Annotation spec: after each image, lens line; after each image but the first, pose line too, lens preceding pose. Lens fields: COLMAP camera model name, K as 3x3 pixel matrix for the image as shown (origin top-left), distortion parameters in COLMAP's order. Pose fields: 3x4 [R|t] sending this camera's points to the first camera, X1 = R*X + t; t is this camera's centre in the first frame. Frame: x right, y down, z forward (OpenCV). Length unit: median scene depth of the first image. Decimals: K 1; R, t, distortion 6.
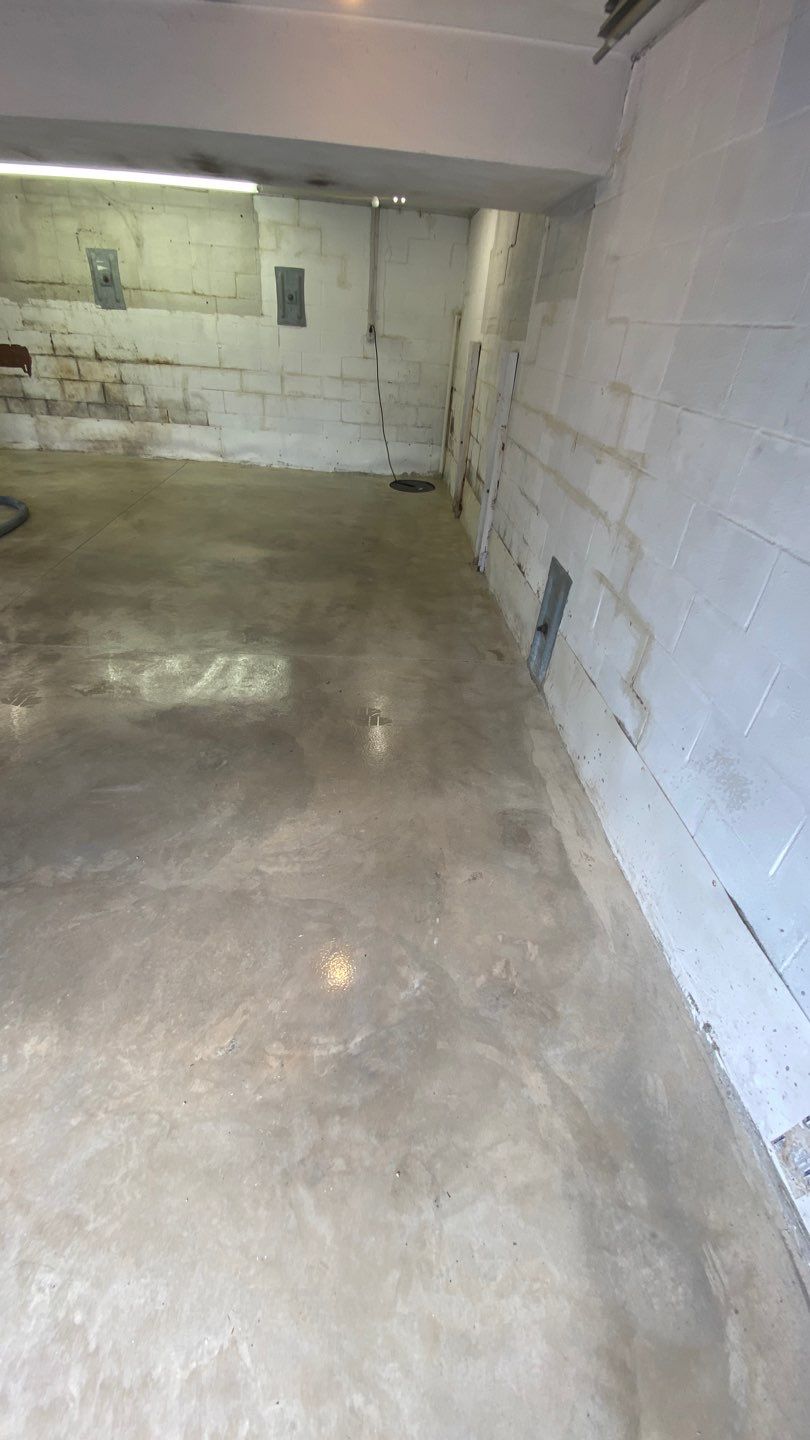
lens RADIAL K [[577.6, 0, 415.2], [0, 577.6, 721.3], [0, 0, 1]] dist [0.012572, -0.016850]
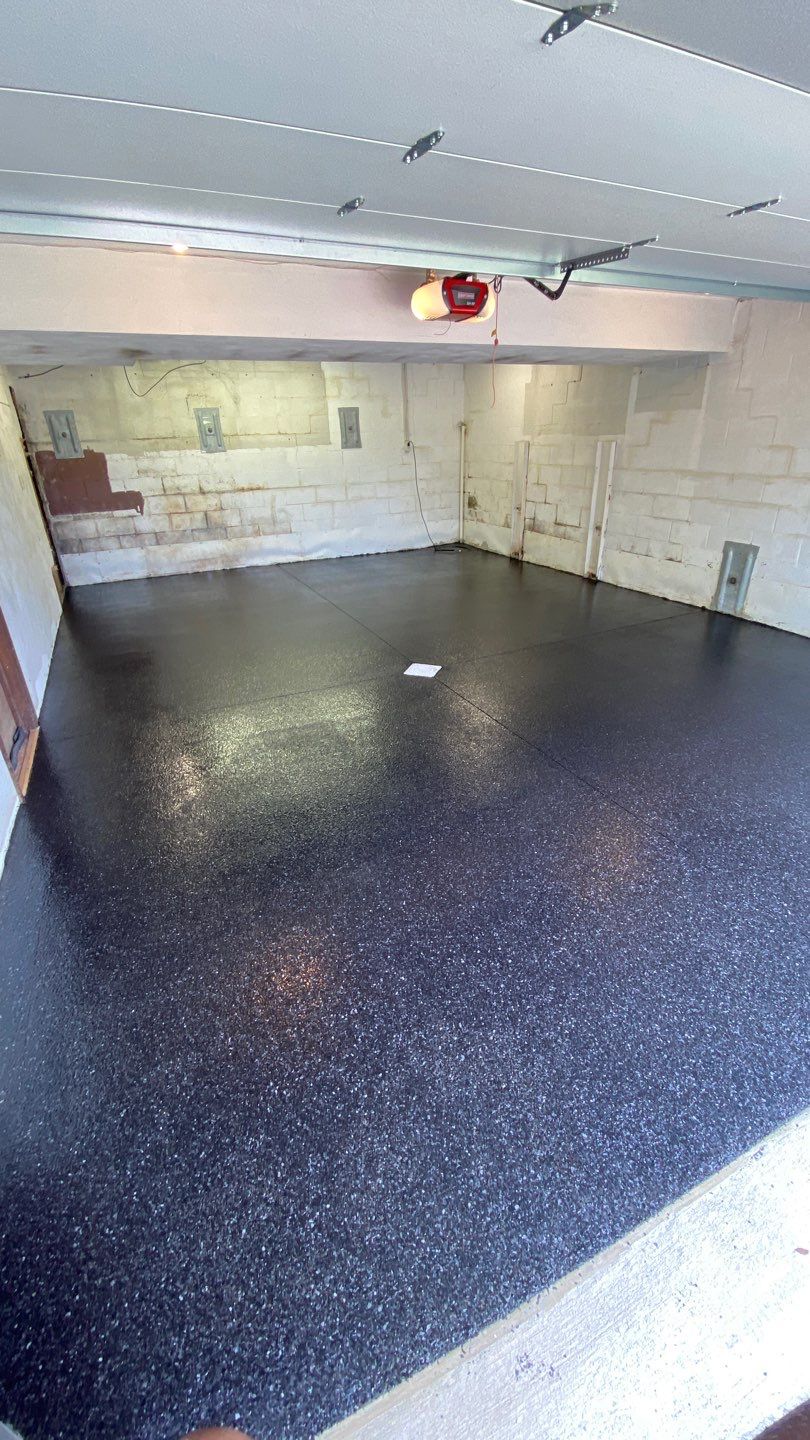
lens RADIAL K [[577.6, 0, 407.7], [0, 577.6, 723.4], [0, 0, 1]] dist [0.012572, -0.016850]
pose [[0.922570, -0.258251, 0.286654, -0.631314], [0.292665, 0.952539, -0.083761, 0.051471], [-0.251418, 0.161169, 0.954366, -0.174340]]
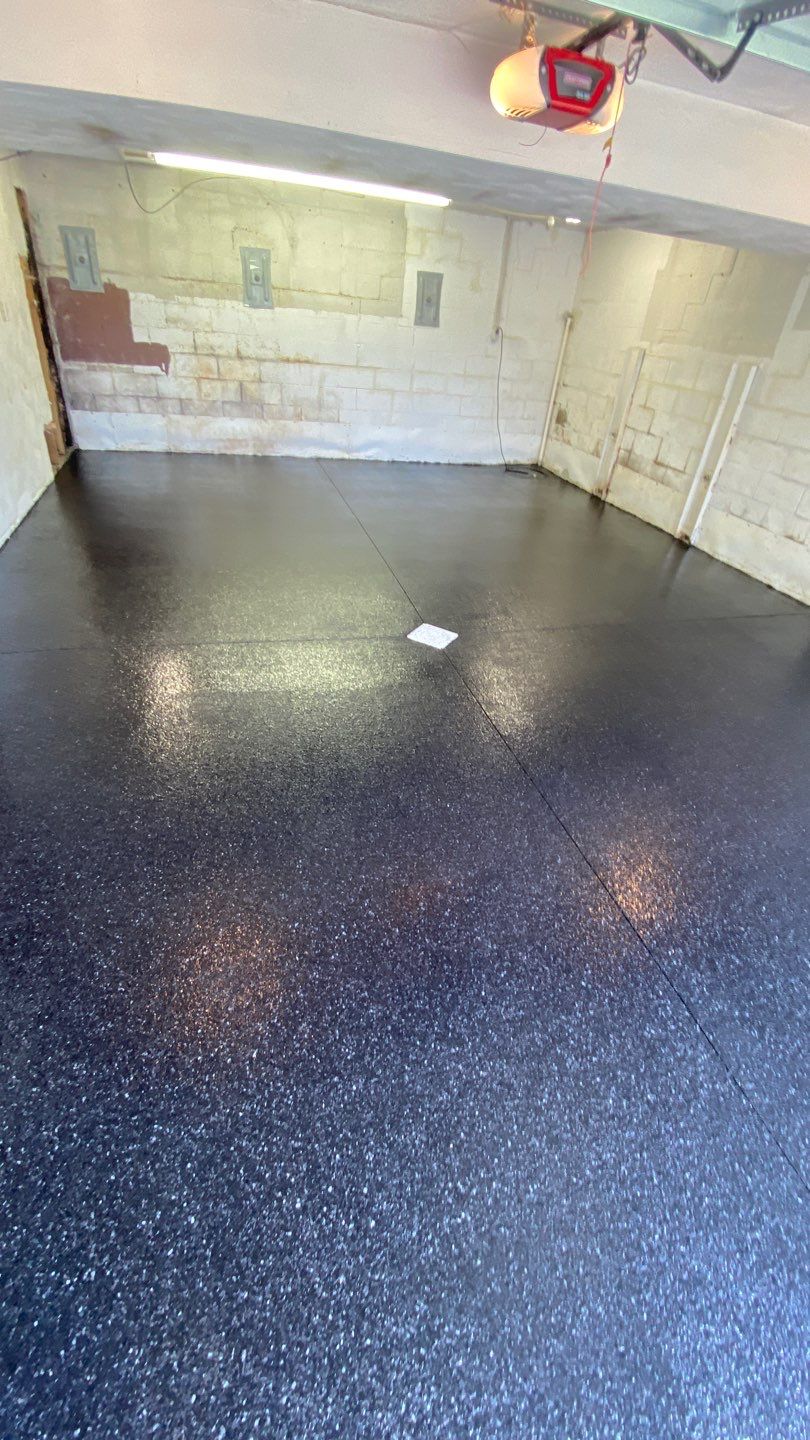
lens RADIAL K [[577.6, 0, 408.9], [0, 577.6, 718.8], [0, 0, 1]] dist [0.012572, -0.016850]
pose [[0.976389, -0.115551, 0.182518, -0.524614], [0.110345, 0.993149, 0.038461, -0.010999], [-0.185712, -0.017413, 0.982450, -0.053788]]
